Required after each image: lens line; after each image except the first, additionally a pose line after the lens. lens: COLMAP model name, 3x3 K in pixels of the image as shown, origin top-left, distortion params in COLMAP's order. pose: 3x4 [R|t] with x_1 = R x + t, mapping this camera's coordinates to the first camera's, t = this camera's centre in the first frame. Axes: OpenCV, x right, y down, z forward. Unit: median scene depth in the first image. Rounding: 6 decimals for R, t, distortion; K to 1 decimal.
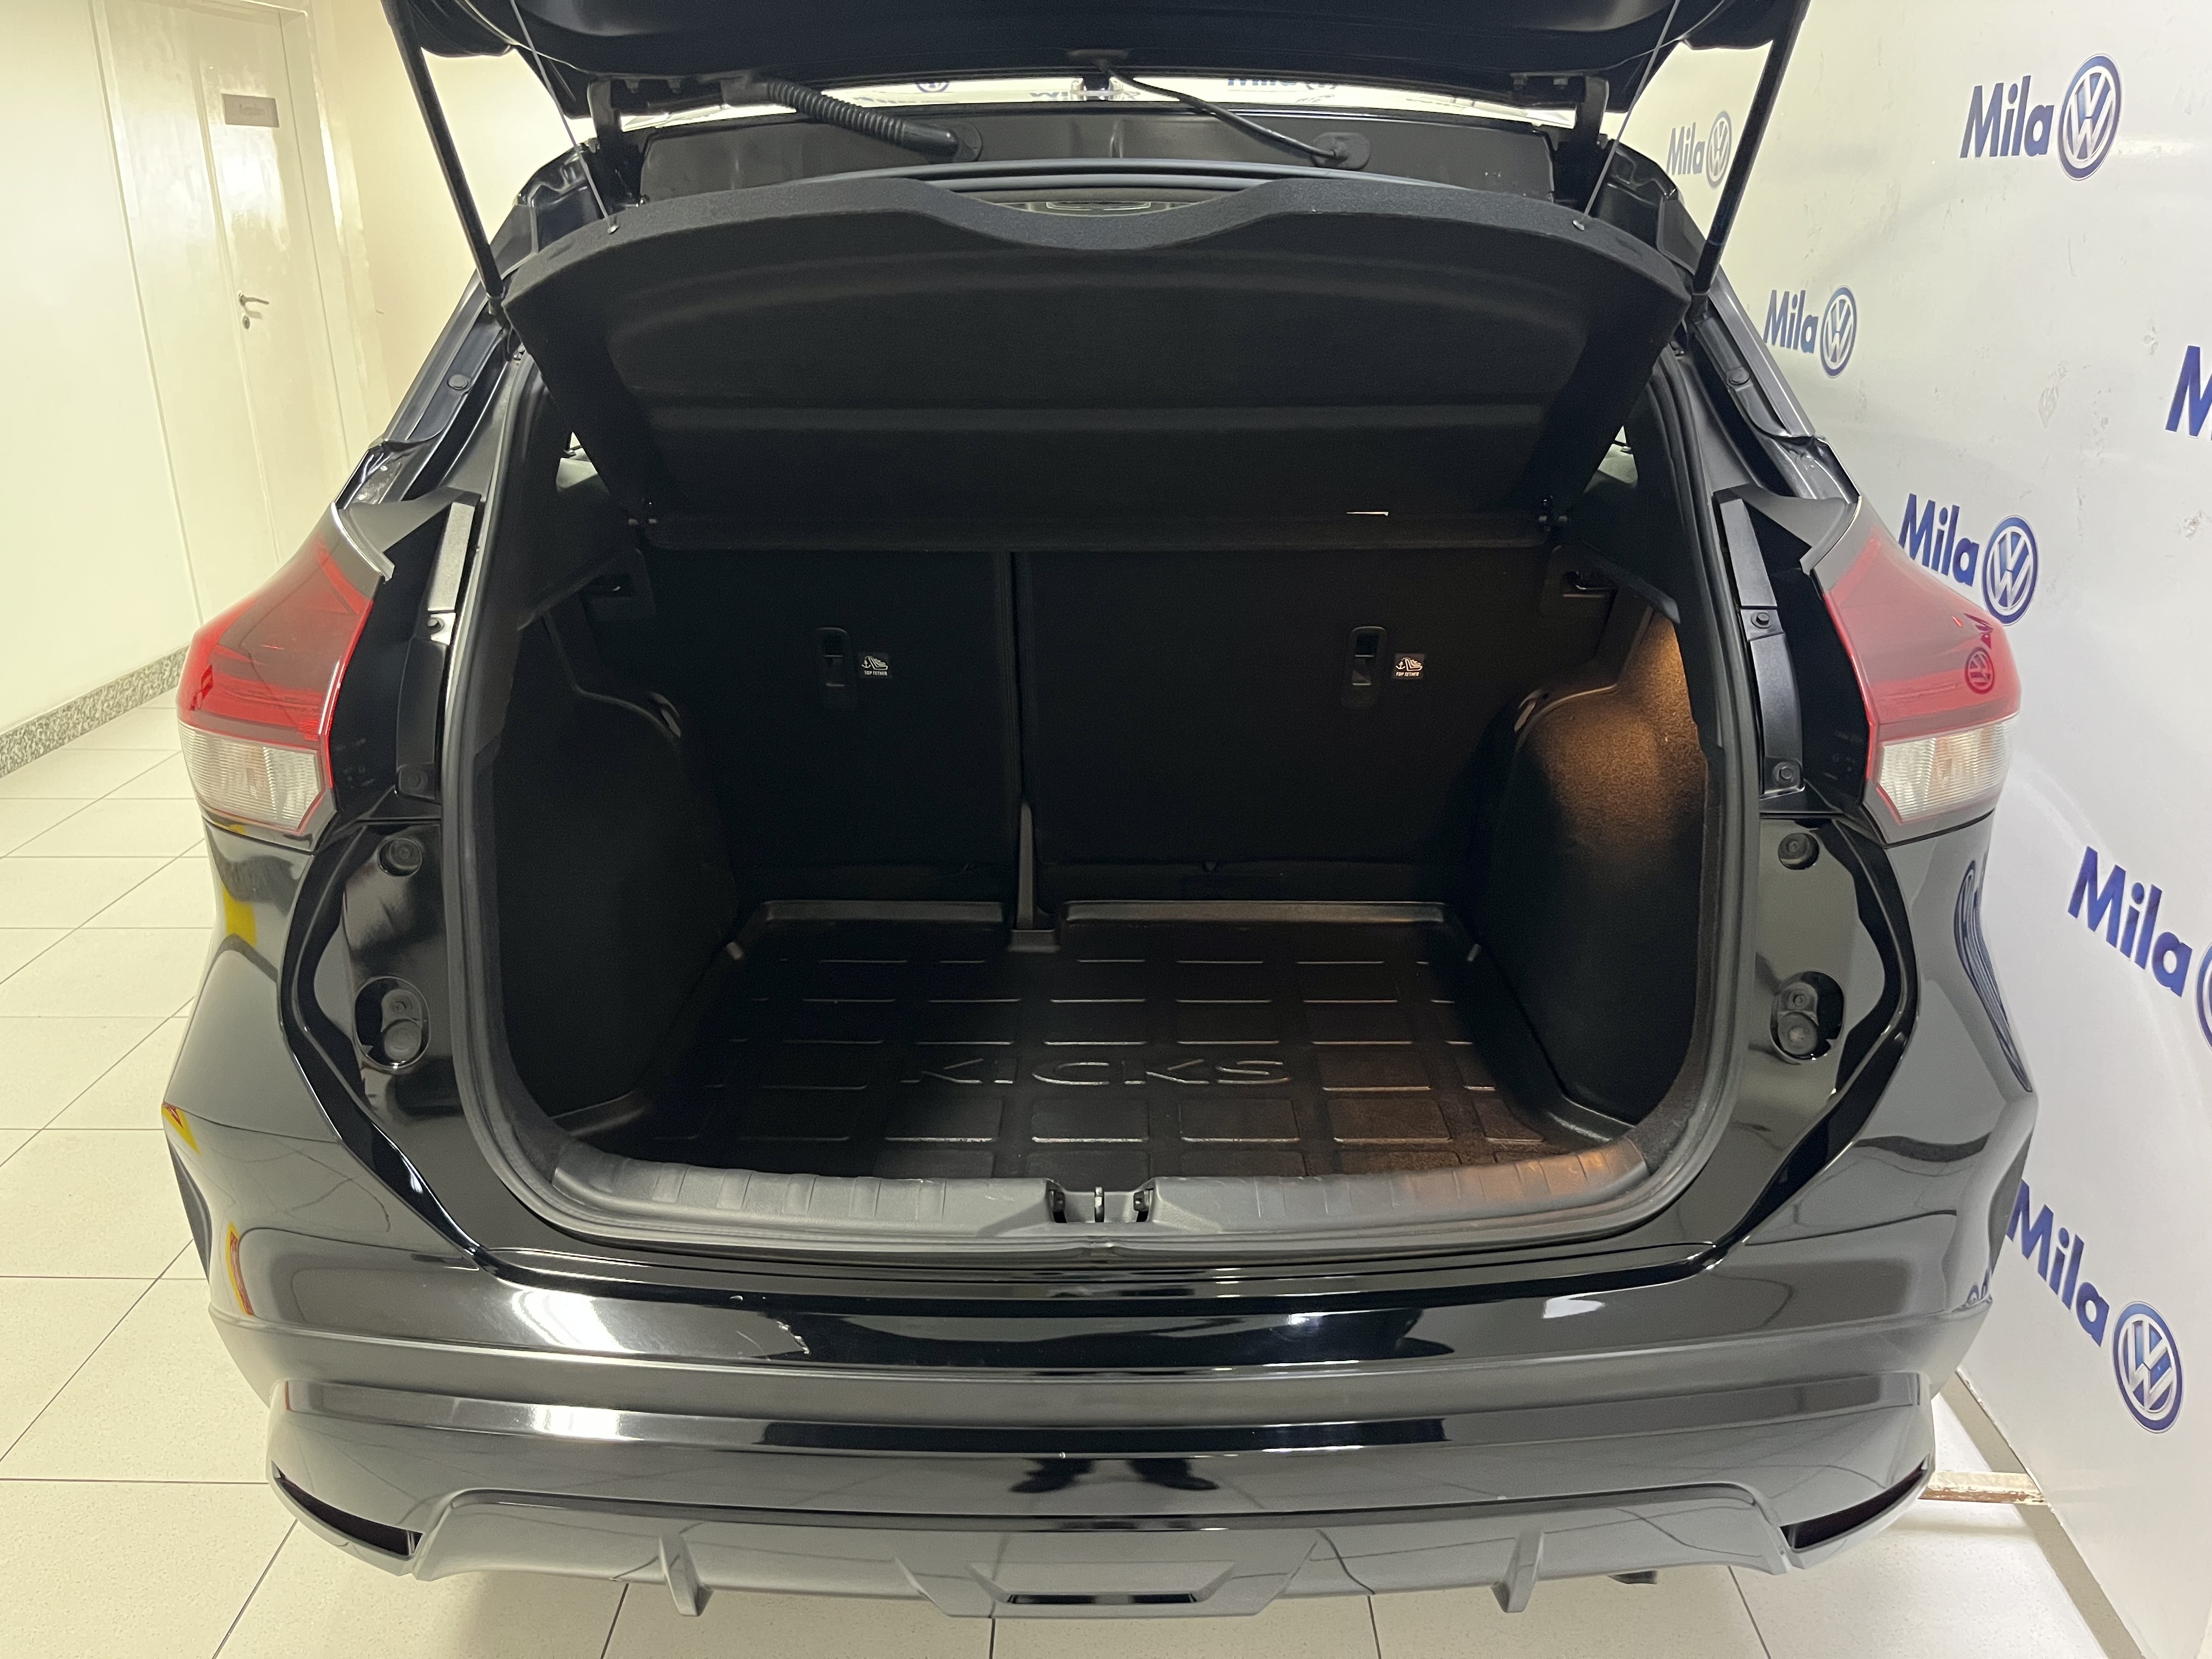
lens RADIAL K [[1693.8, 0, 1099.1], [0, 1693.8, 829.7], [0, 0, 1]] dist [-0.002875, 0.001931]
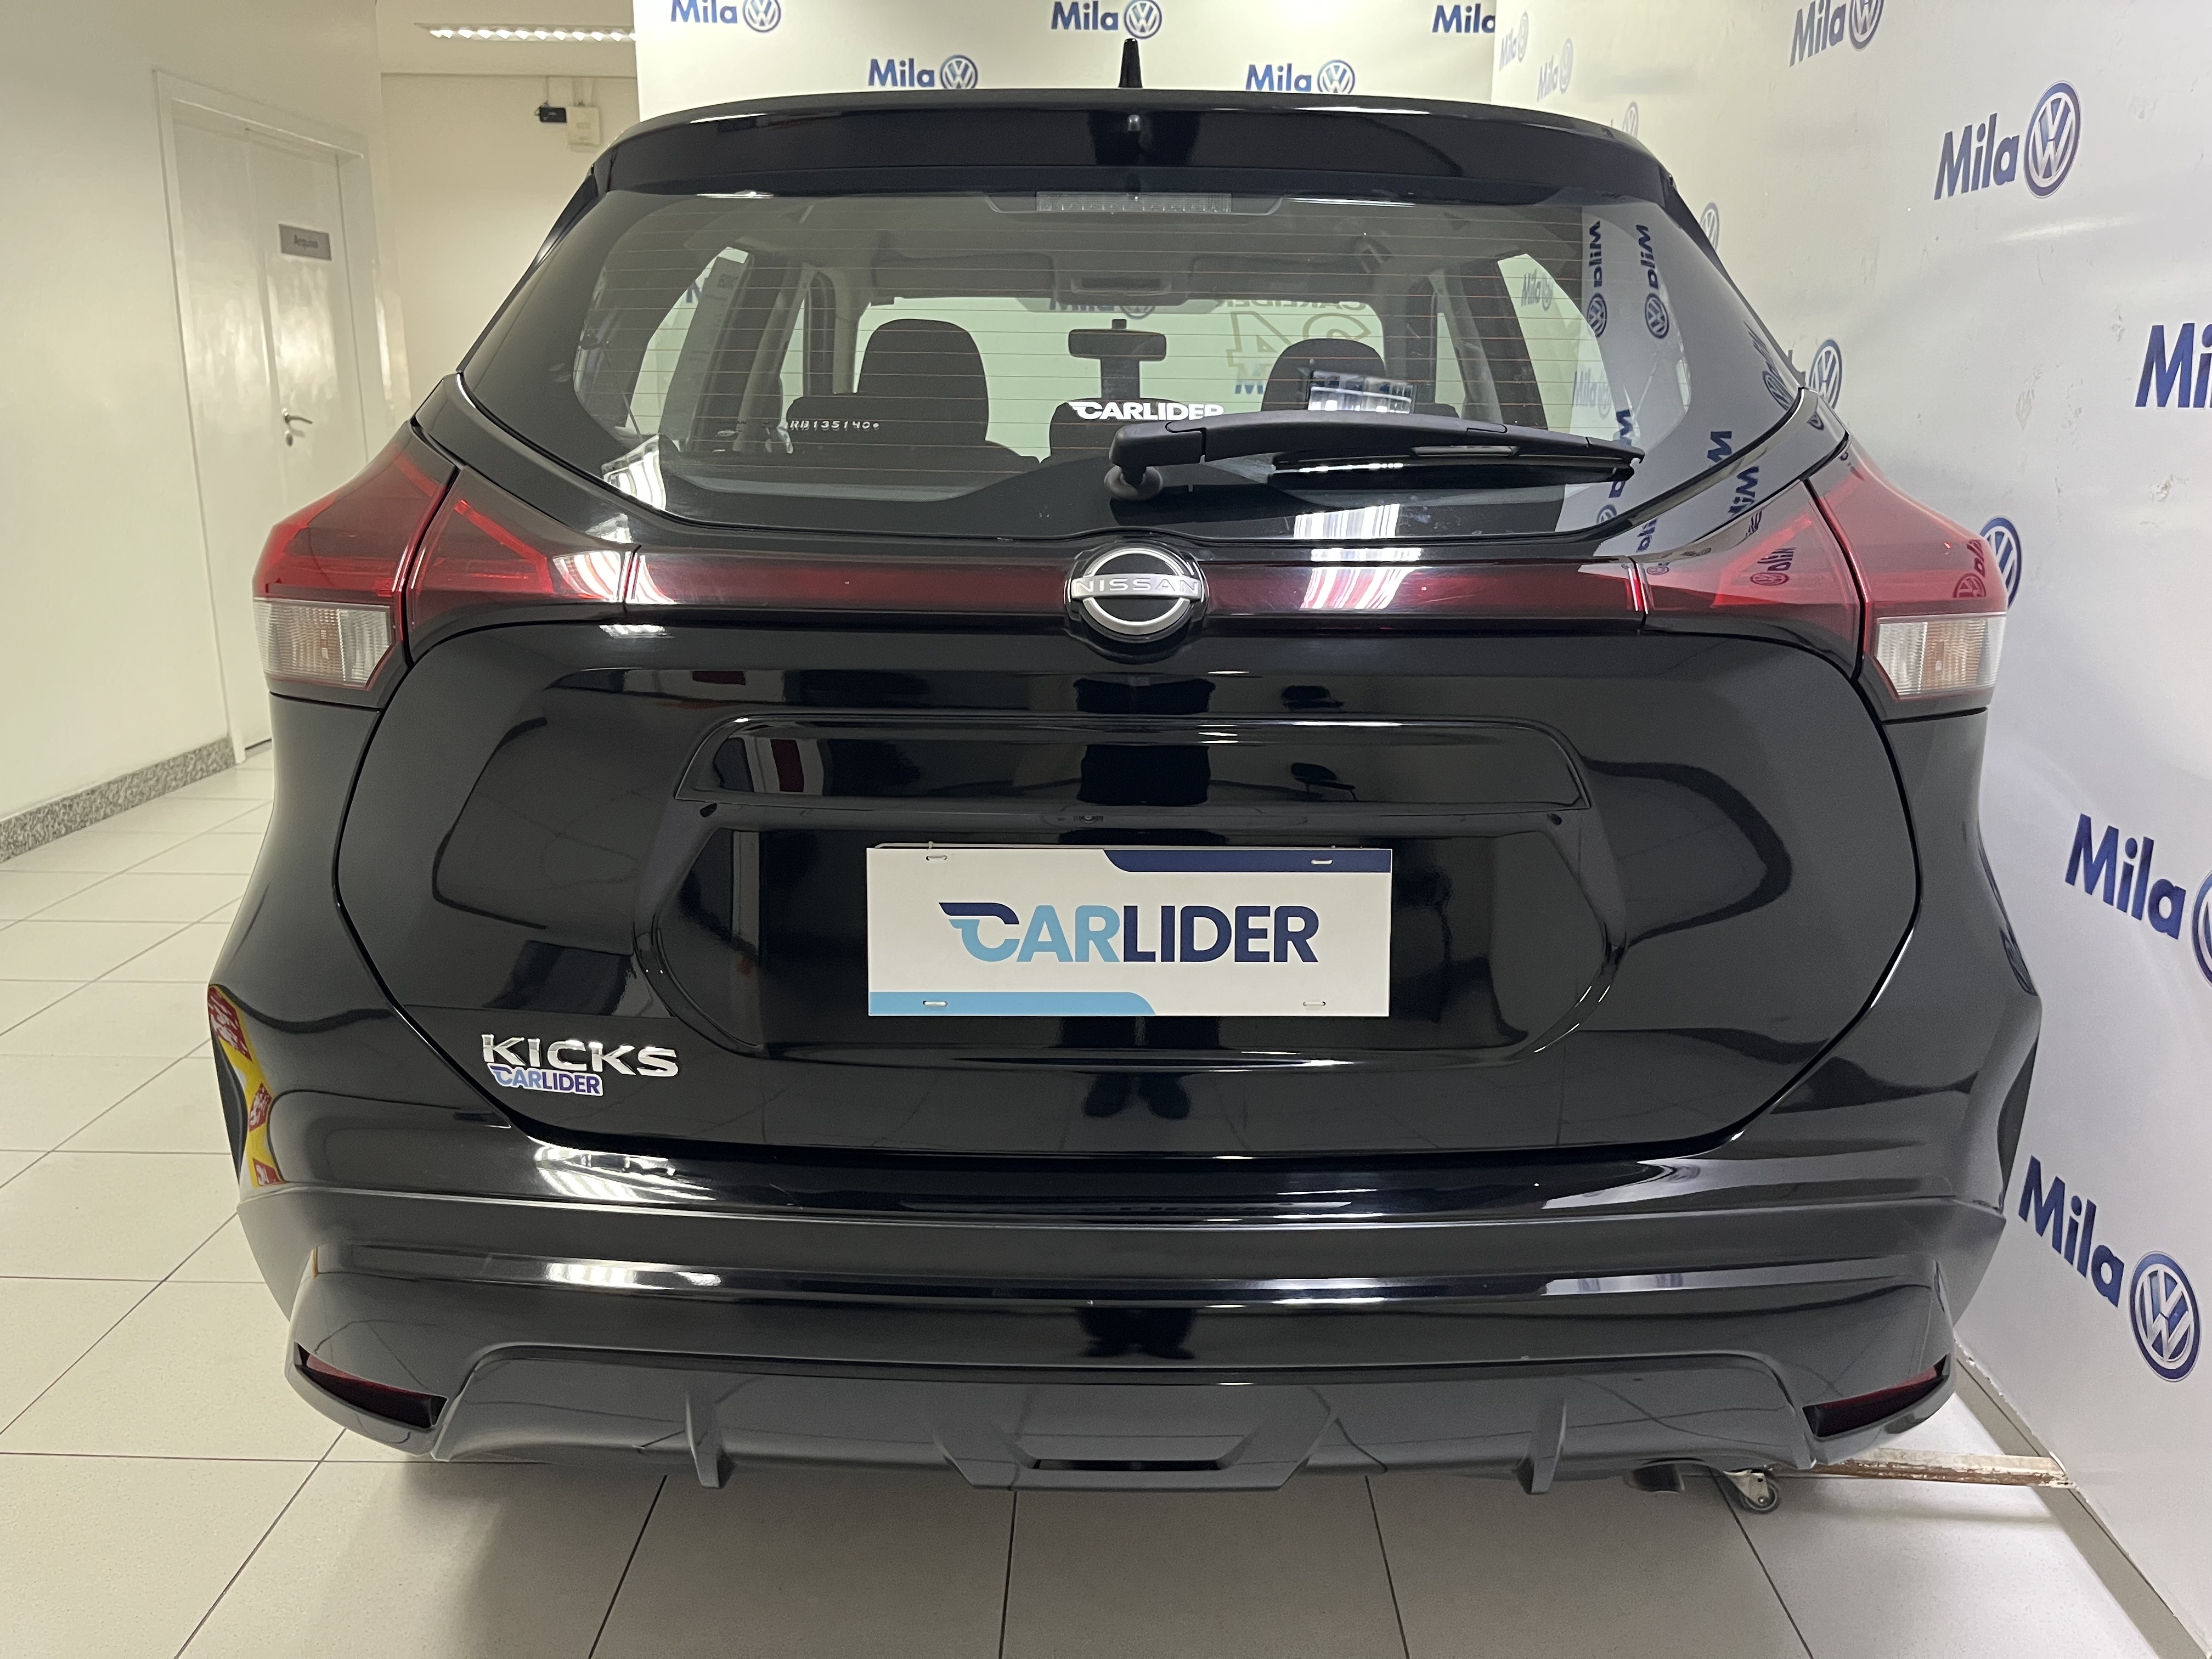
lens RADIAL K [[1684.8, 0, 1116.6], [0, 1684.8, 827.3], [0, 0, 1]] dist [0.012354, -0.007765]
pose [[0.999892, 0.013004, 0.006782, -0.011839], [-0.012241, 0.994662, -0.102459, 0.132399], [-0.008079, 0.102365, 0.994714, -0.021367]]
